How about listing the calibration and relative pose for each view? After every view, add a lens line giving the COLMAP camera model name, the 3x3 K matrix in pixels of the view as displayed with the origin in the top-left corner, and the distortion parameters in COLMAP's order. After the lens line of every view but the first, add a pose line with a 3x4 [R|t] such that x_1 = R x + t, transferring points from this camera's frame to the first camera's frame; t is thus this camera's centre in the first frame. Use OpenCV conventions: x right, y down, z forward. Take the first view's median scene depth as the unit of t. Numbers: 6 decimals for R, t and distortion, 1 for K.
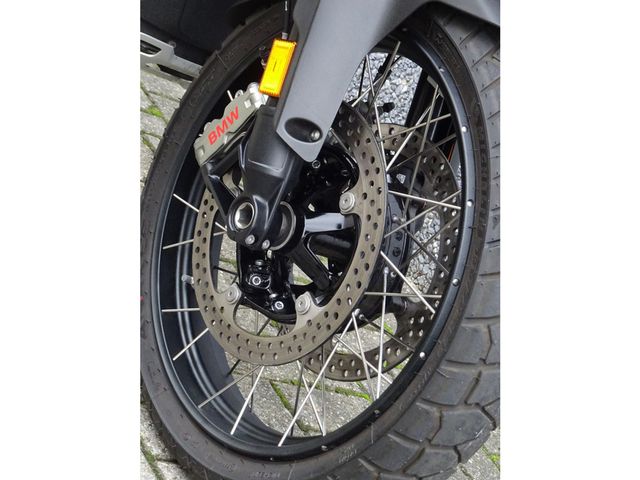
lens RADIAL K [[1716.0, 0, 319.7], [0, 1716.0, 240.1], [0, 0, 1]] dist [0.120889, 0.000000]
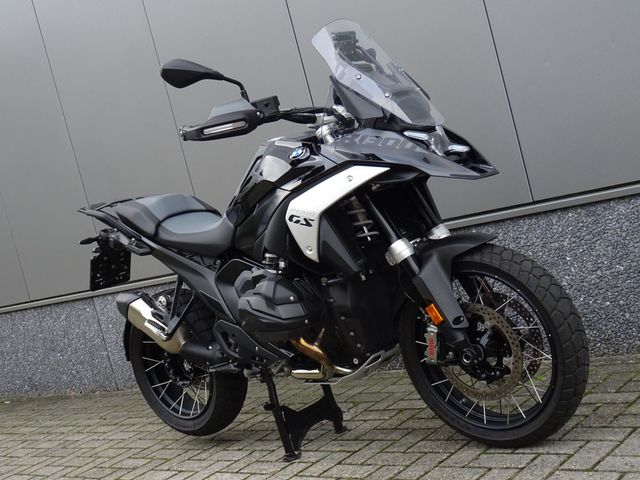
lens RADIAL K [[926.2, 0, 319.8], [0, 926.2, 239.7], [0, 0, 1]] dist [0.032275, 0.000000]
pose [[0.646264, -0.761425, 0.050749, -0.129903], [0.752726, 0.625119, -0.206471, -0.003113], [0.125488, 0.171635, 0.977136, -0.538451]]
